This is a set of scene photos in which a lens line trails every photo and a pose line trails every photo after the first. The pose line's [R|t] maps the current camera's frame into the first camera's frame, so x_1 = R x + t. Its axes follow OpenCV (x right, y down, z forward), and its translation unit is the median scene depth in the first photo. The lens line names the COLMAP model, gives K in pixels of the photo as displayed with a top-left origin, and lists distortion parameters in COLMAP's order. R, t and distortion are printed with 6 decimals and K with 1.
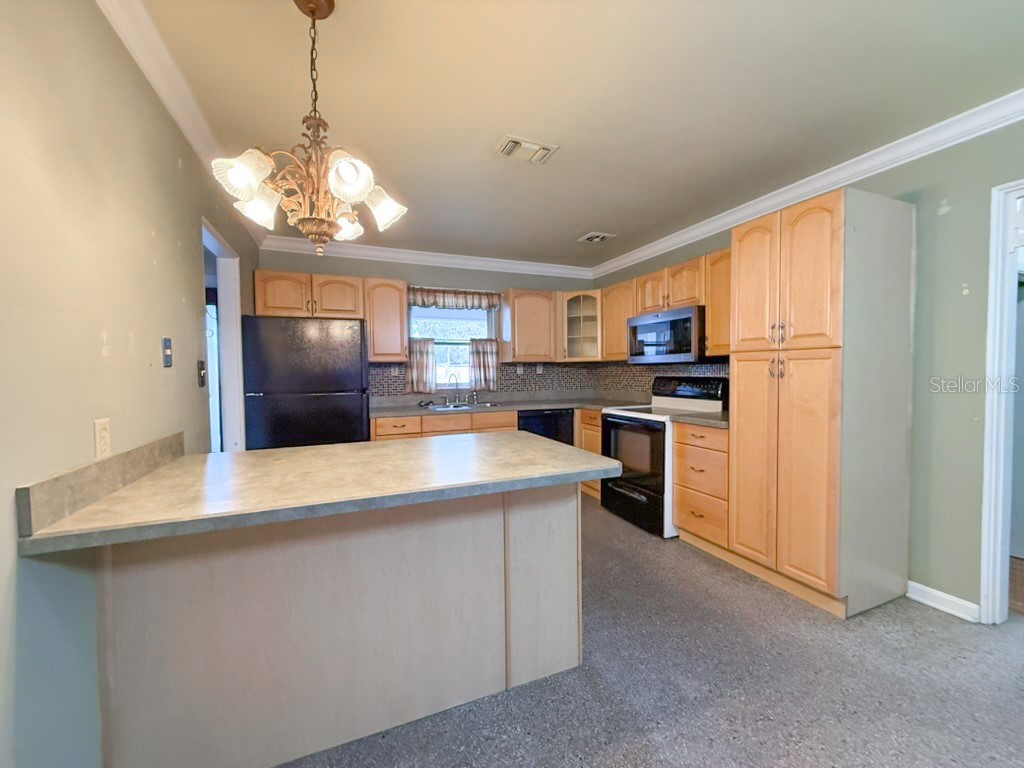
lens RADIAL K [[406.9, 0, 508.7], [0, 406.9, 383.9], [0, 0, 1]] dist [0.000622, -0.000269]
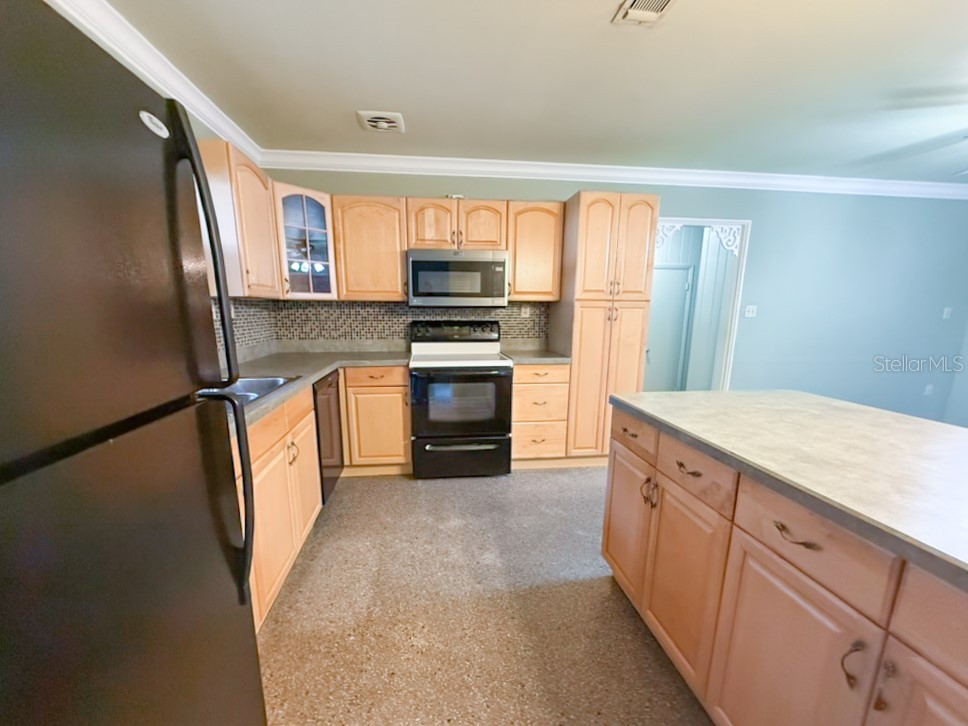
lens RADIAL K [[404.8, 0, 475.7], [0, 404.8, 394.7], [0, 0, 1]] dist [-0.000125, -0.000141]
pose [[0.271302, -0.187012, 0.944151, -0.533974], [0.022910, 0.981919, 0.187910, -0.025610], [-0.962221, -0.029350, 0.270682, 0.700409]]
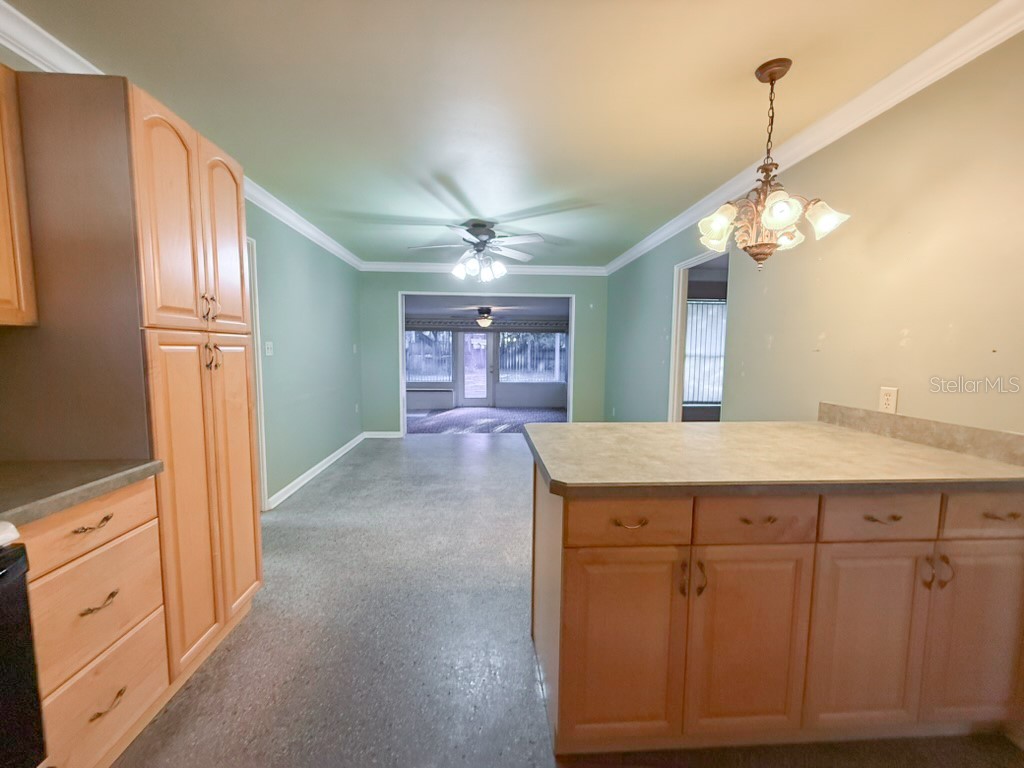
lens RADIAL K [[406.9, 0, 508.7], [0, 406.9, 383.9], [0, 0, 1]] dist [0.000622, -0.000269]
pose [[-0.945865, -0.023114, 0.323735, -0.048587], [0.014974, 0.993291, 0.114669, -0.042675], [-0.324214, 0.113309, -0.939173, 0.993552]]
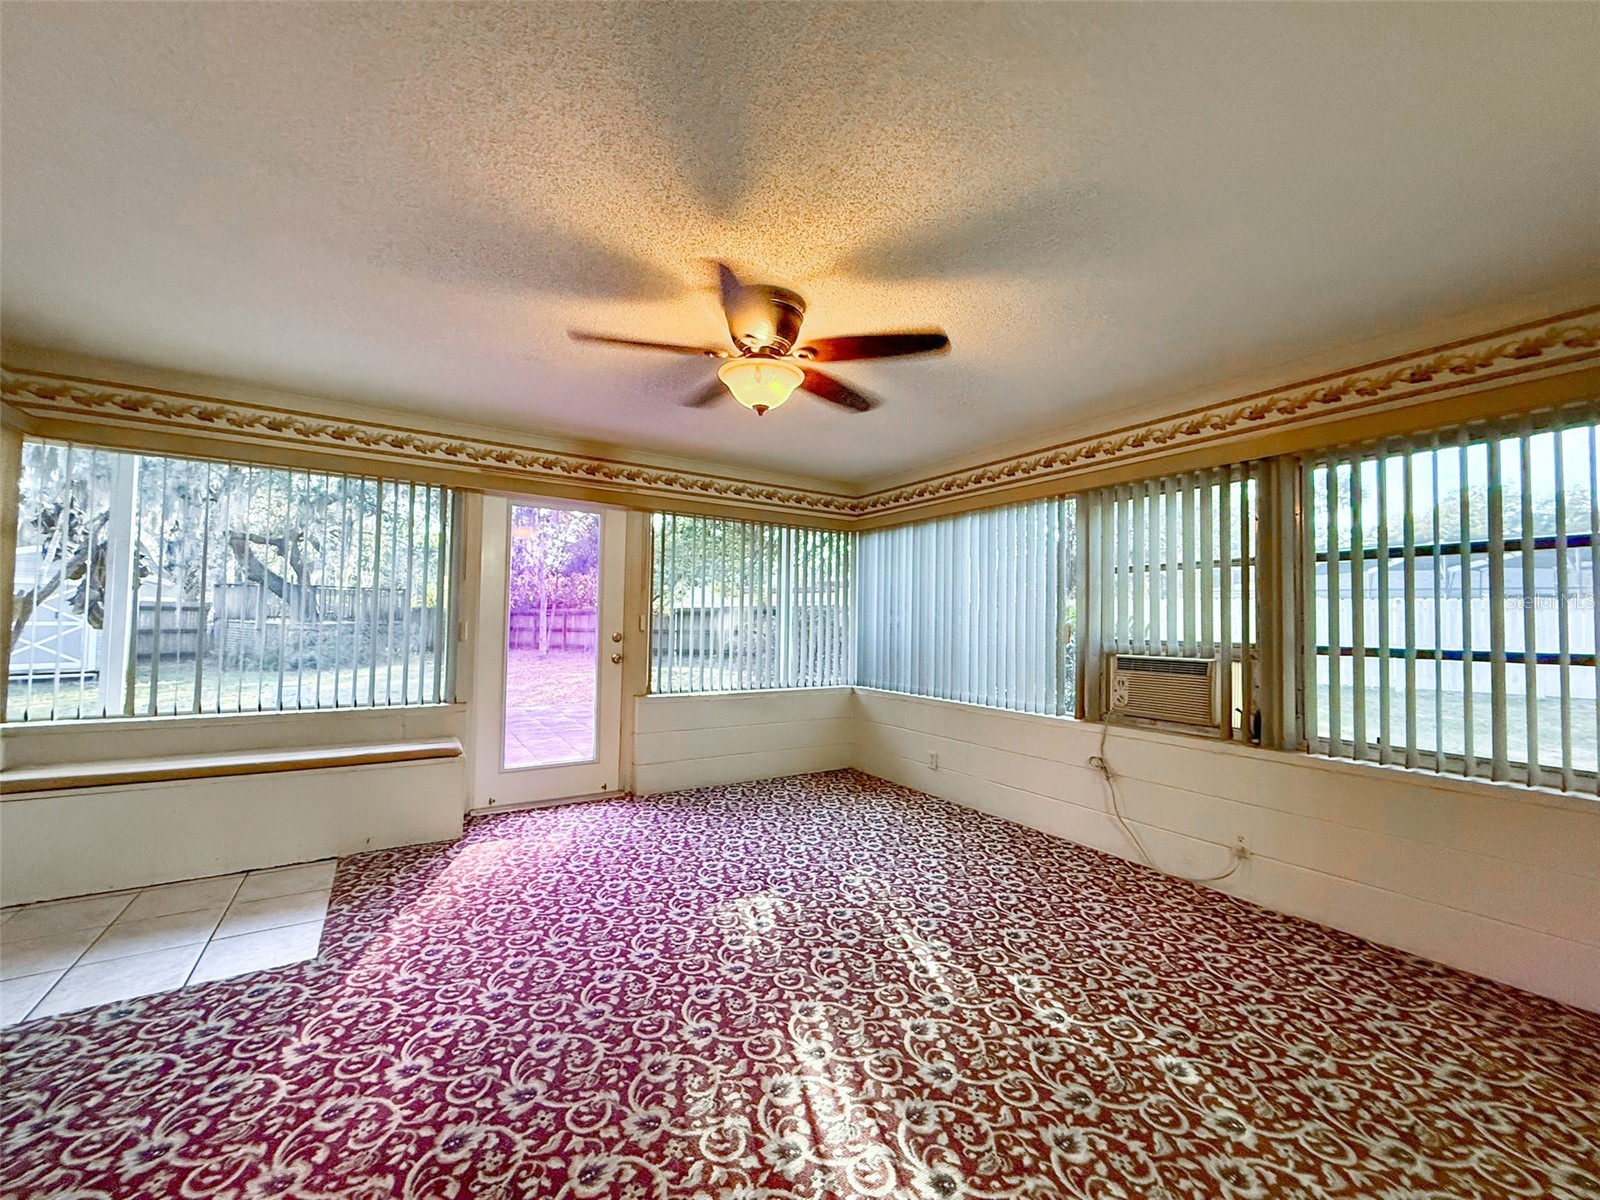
lens RADIAL K [[635.7, 0, 794.9], [0, 635.7, 599.9], [0, 0, 1]] dist [0.000622, -0.000269]
pose [[-0.985872, -0.011726, -0.167092, 0.934383], [-0.012119, 0.999926, 0.001337, 0.095748], [0.167064, 0.003343, -0.985940, -0.554053]]
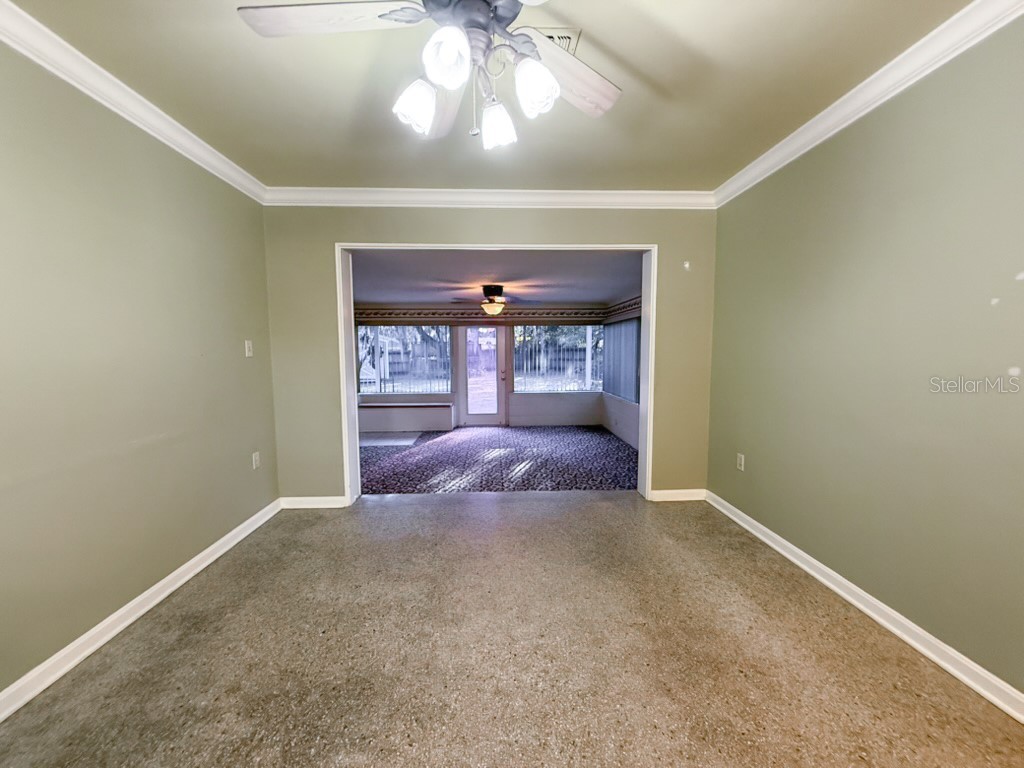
lens RADIAL K [[406.9, 0, 508.7], [0, 406.9, 383.9], [0, 0, 1]] dist [0.000622, -0.000269]
pose [[-0.938201, -0.010091, 0.345944, 0.244496], [0.030702, 0.993207, 0.112237, -0.011446], [-0.344726, 0.115922, -0.931518, 0.282499]]
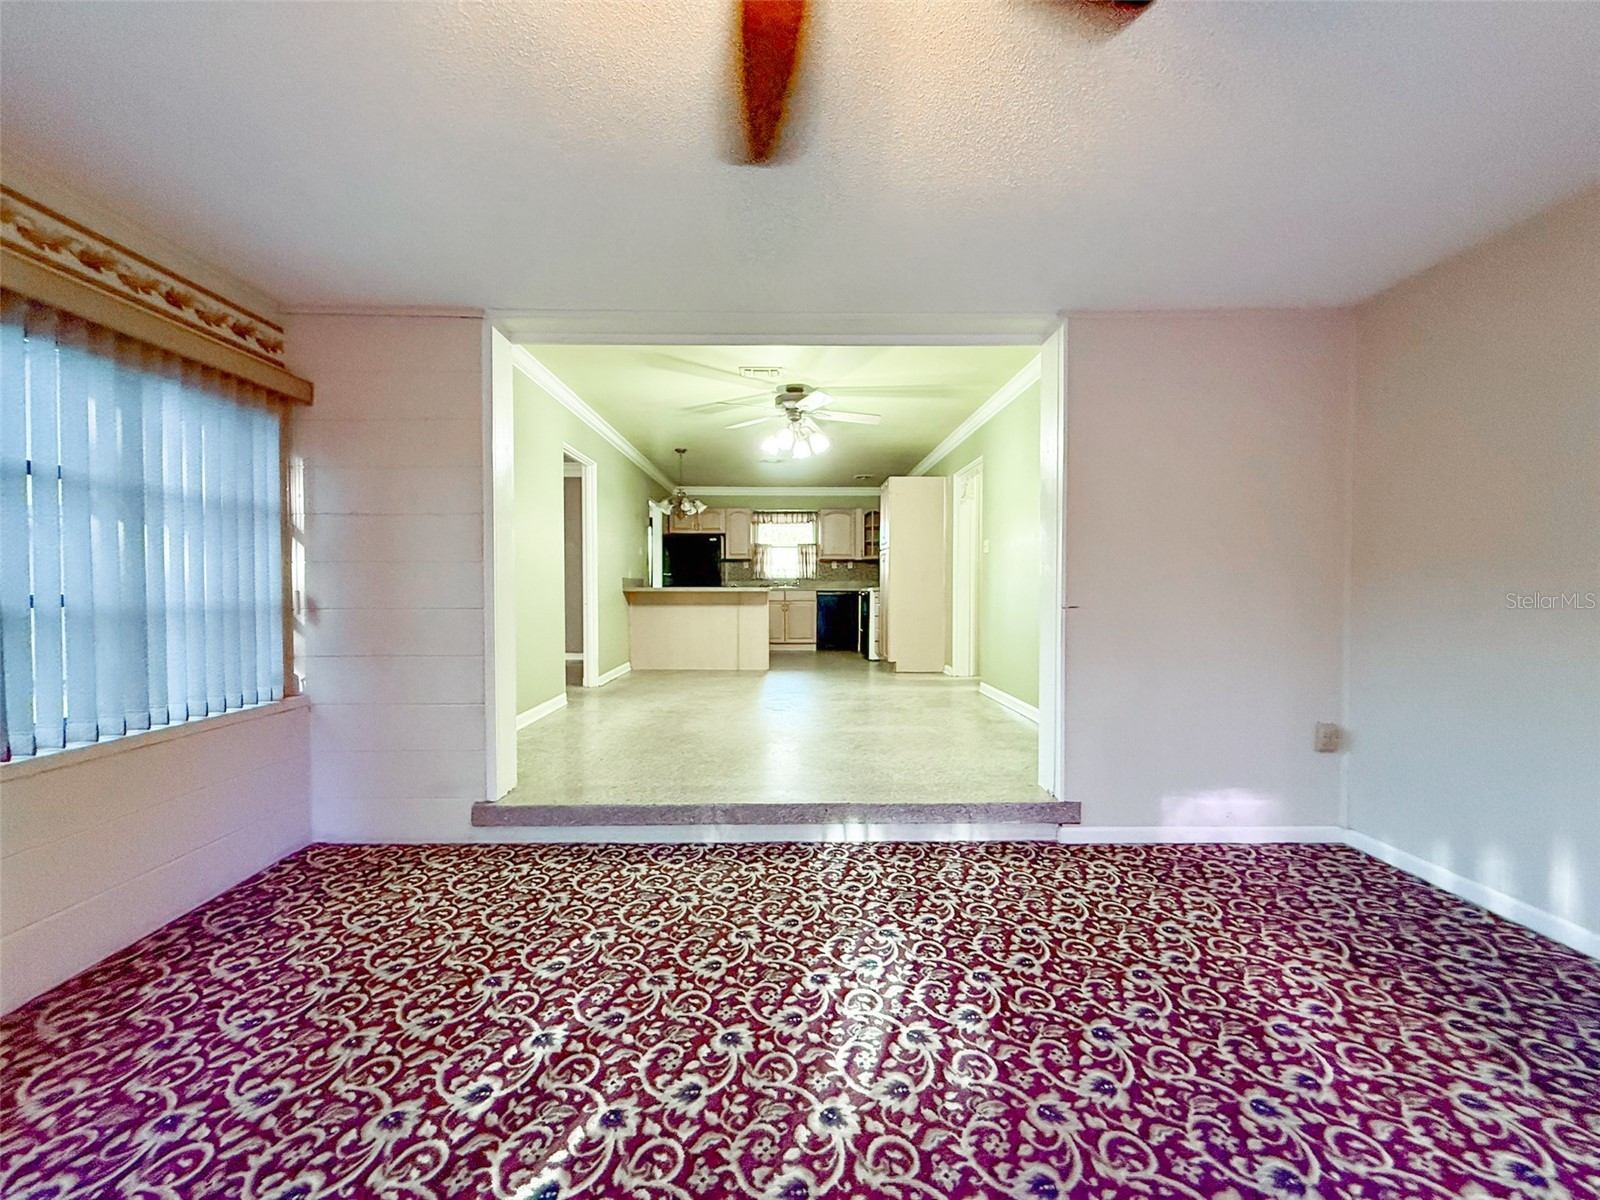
lens RADIAL K [[635.7, 0, 794.9], [0, 635.7, 599.9], [0, 0, 1]] dist [0.000622, -0.000269]
pose [[0.928618, 0.019222, -0.370539, 0.947966], [-0.023443, 0.999701, -0.006891, 0.136243], [0.370296, 0.015085, 0.928791, -1.417303]]
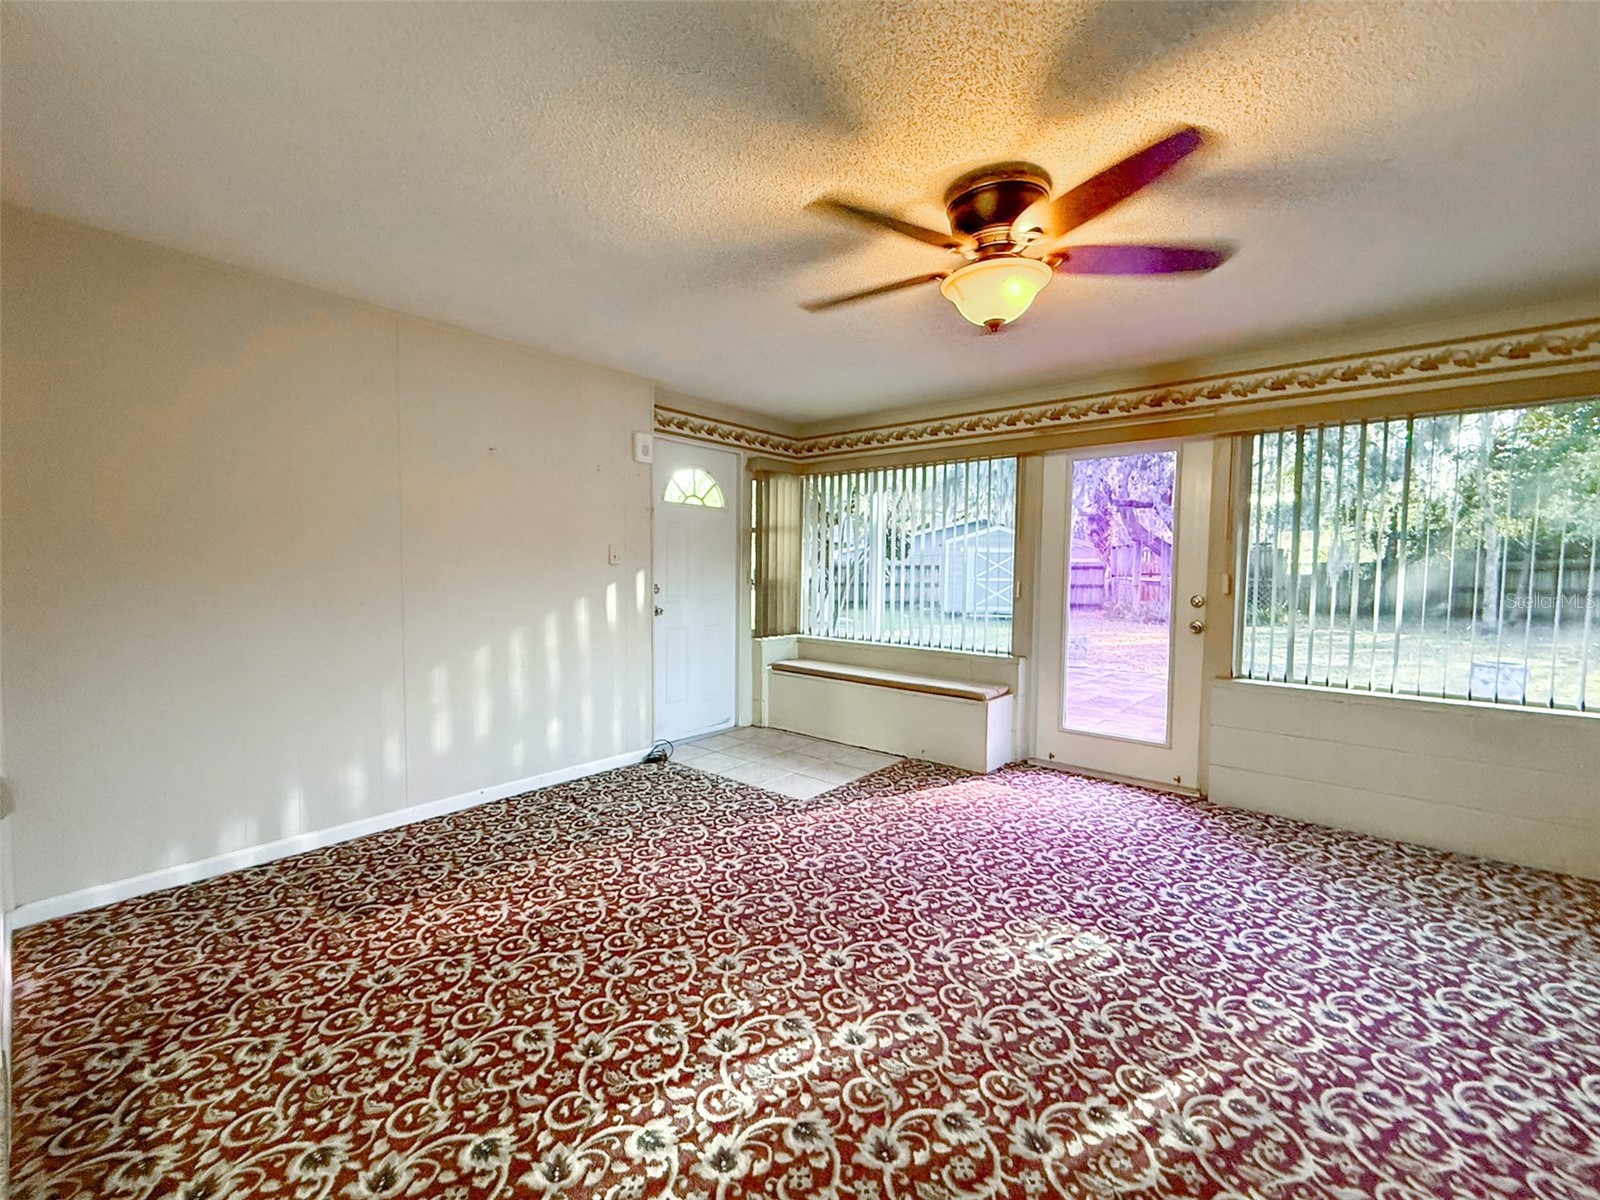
lens RADIAL K [[661.5, 0, 777.5], [0, 661.5, 603.4], [0, 0, 1]] dist [0.000082, -0.000293]
pose [[-0.443346, -0.042847, 0.895326, 0.428662], [0.027687, 0.997726, 0.061457, 0.095410], [-0.895923, 0.052035, -0.441152, -0.788449]]
